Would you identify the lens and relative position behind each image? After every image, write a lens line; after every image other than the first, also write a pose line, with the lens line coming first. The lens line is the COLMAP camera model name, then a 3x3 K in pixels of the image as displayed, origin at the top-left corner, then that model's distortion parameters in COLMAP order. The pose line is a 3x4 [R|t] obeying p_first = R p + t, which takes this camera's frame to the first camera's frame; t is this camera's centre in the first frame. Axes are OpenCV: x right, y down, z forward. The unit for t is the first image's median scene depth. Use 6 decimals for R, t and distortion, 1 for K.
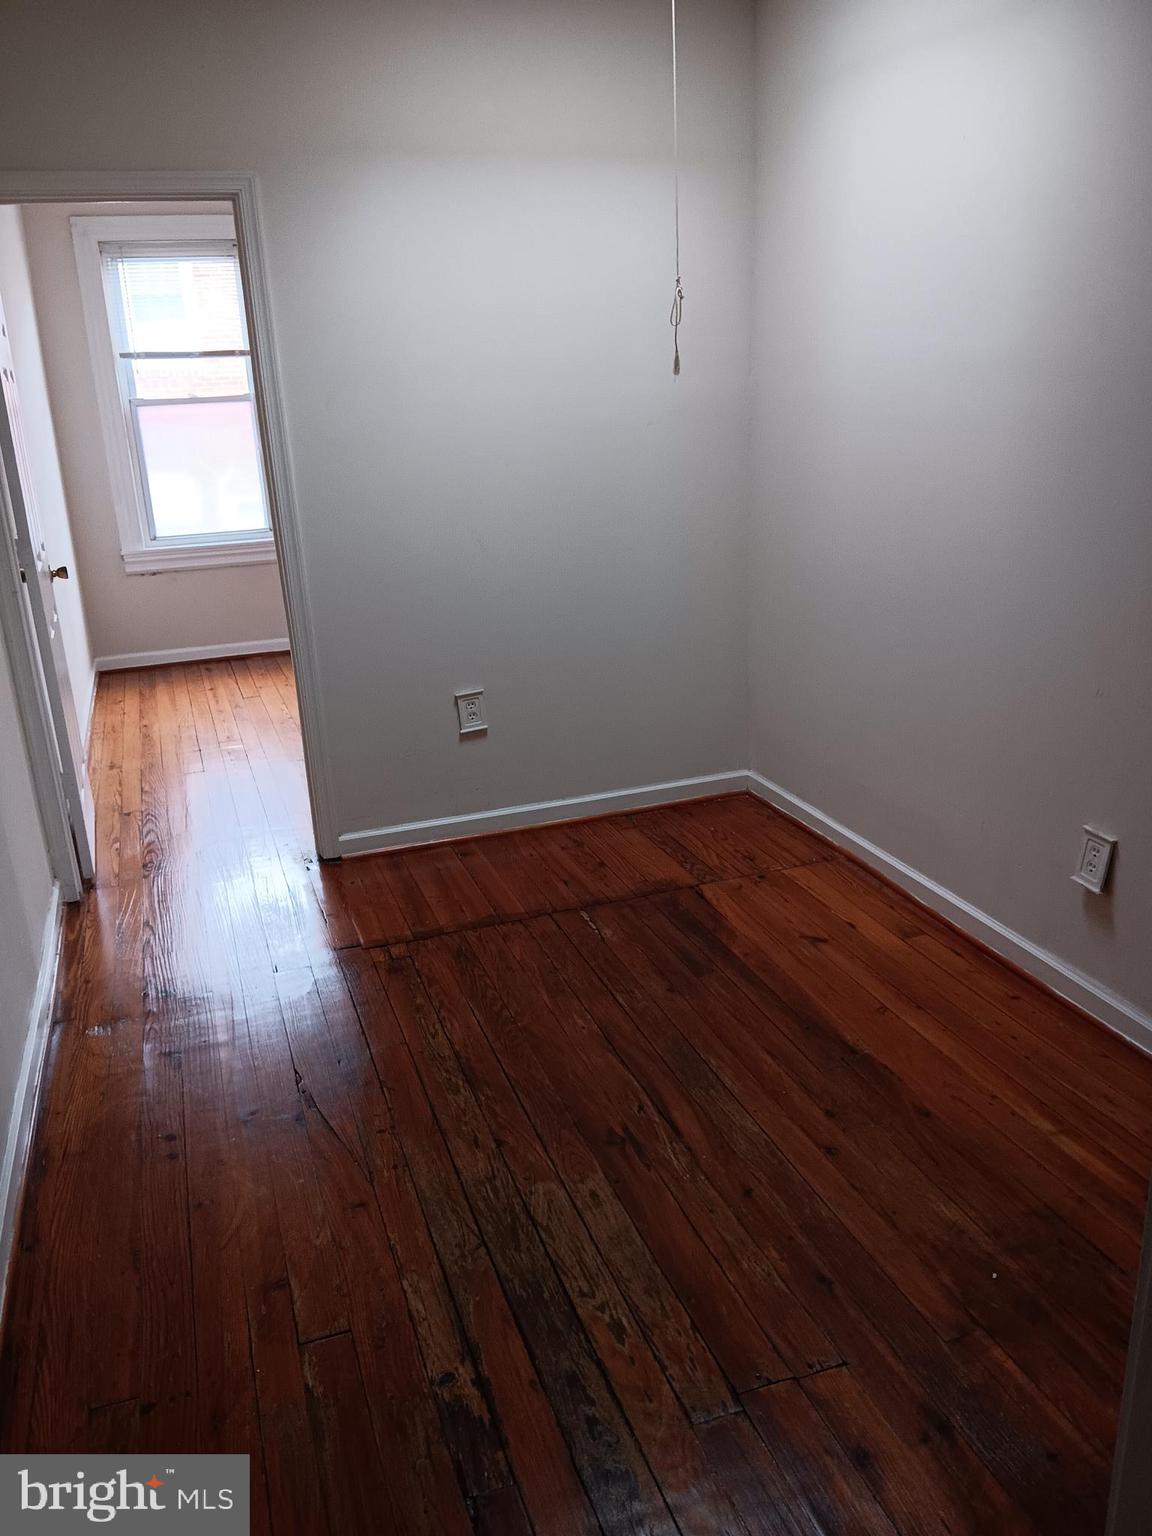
lens RADIAL K [[1212.4, 0, 576.6], [0, 1212.4, 761.8], [0, 0, 1]] dist [0.062596, -0.111826]
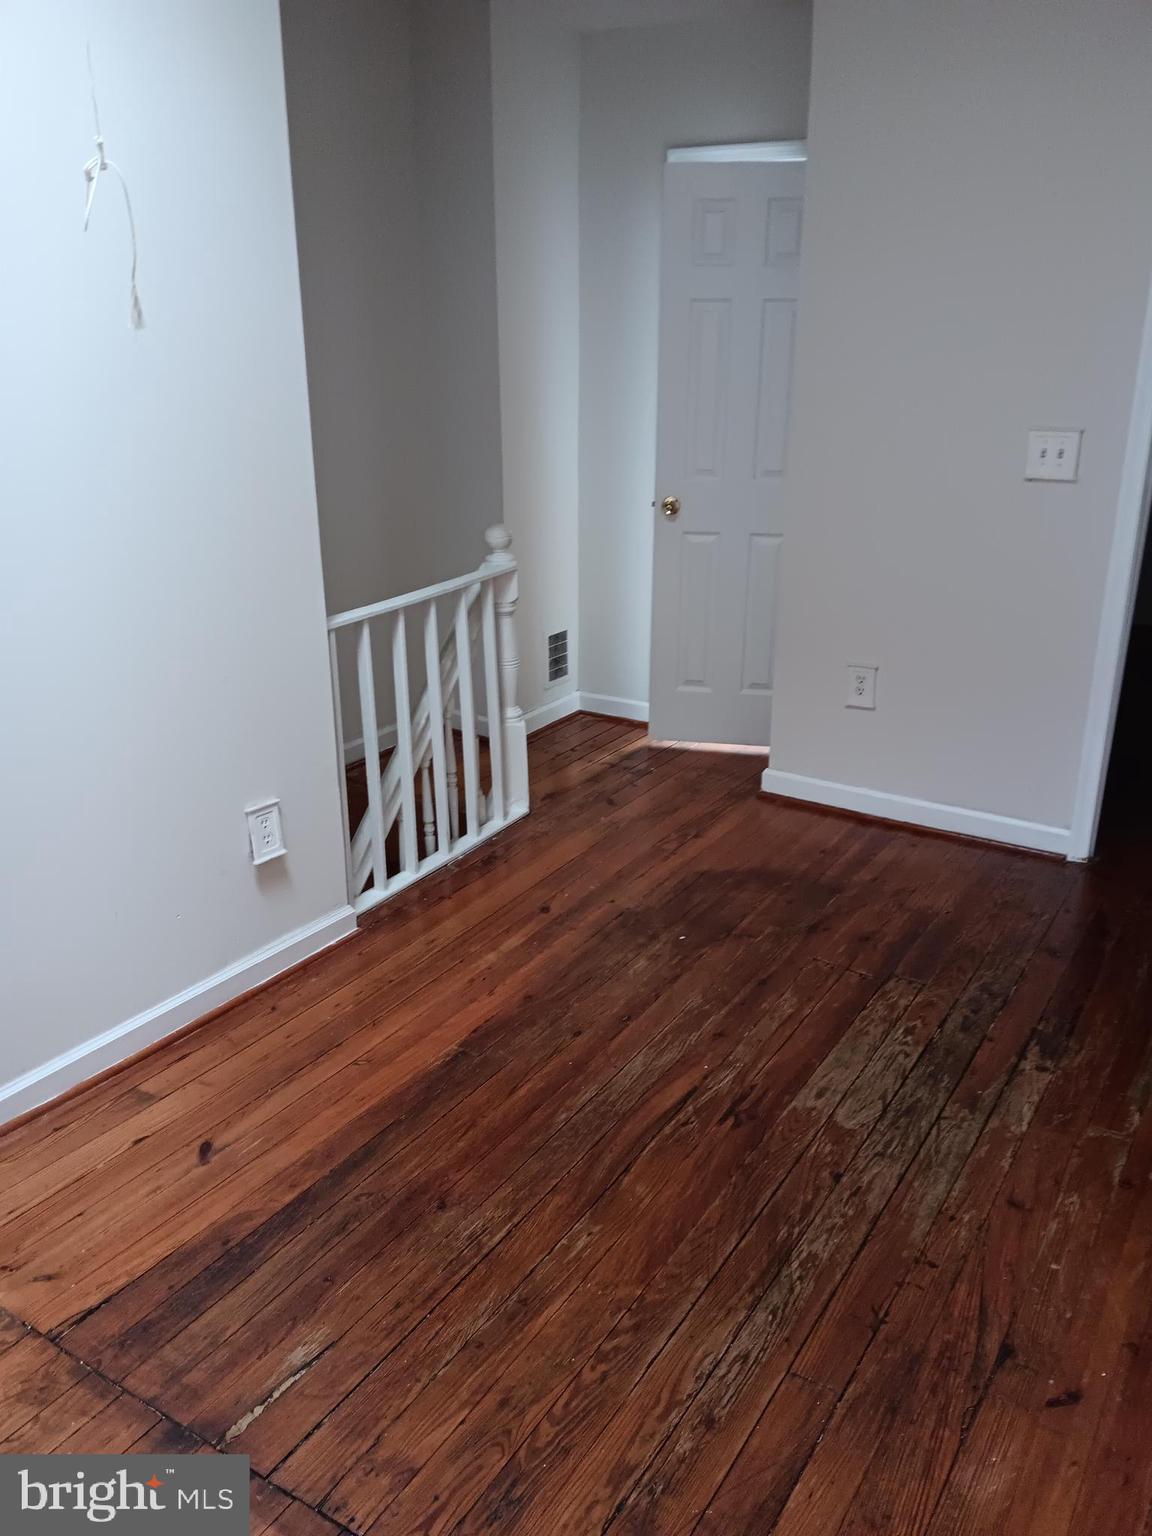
lens RADIAL K [[1212.4, 0, 574.2], [0, 1212.4, 764.5], [0, 0, 1]] dist [0.062596, -0.111826]
pose [[-0.626438, -0.222111, 0.747156, -0.501561], [0.253708, 0.848245, 0.464879, -0.384545], [-0.737026, 0.480777, -0.475021, 1.291963]]
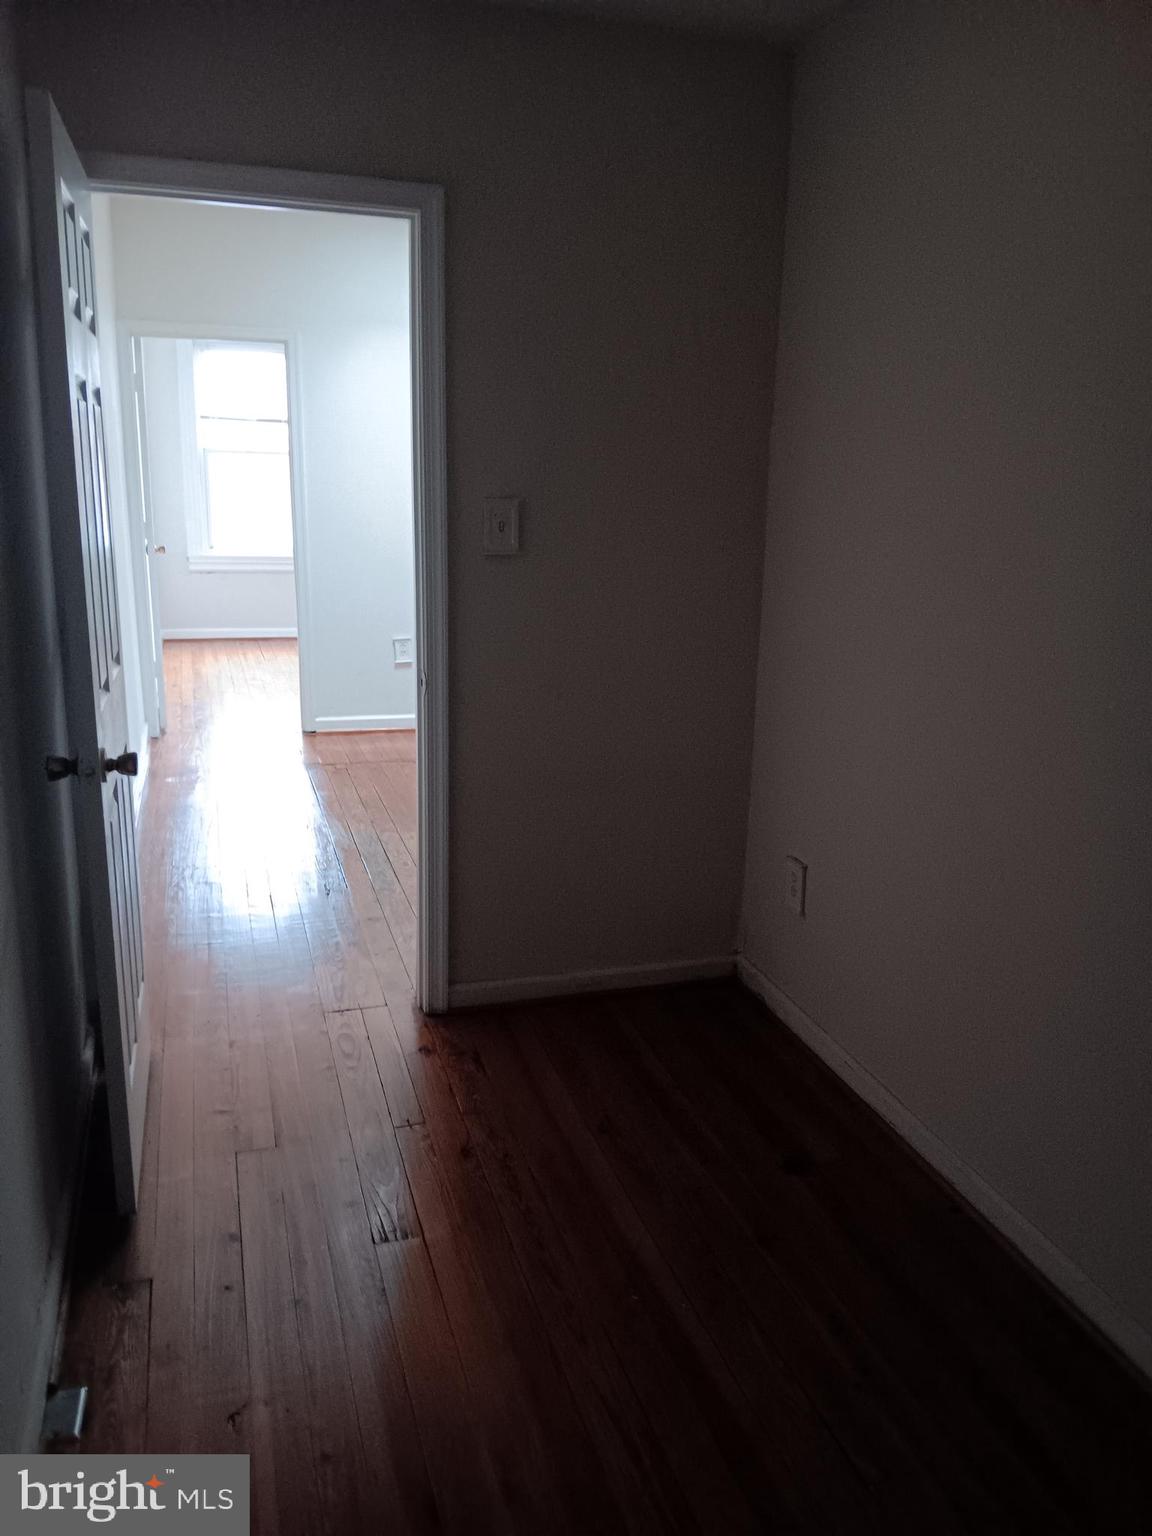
lens RADIAL K [[1212.4, 0, 574.8], [0, 1212.4, 773.5], [0, 0, 1]] dist [0.062596, -0.111826]
pose [[0.996930, 0.076679, -0.015819, 0.269633], [-0.077393, 0.995696, -0.050991, 0.279719], [0.011841, 0.052059, 0.998574, -0.920614]]
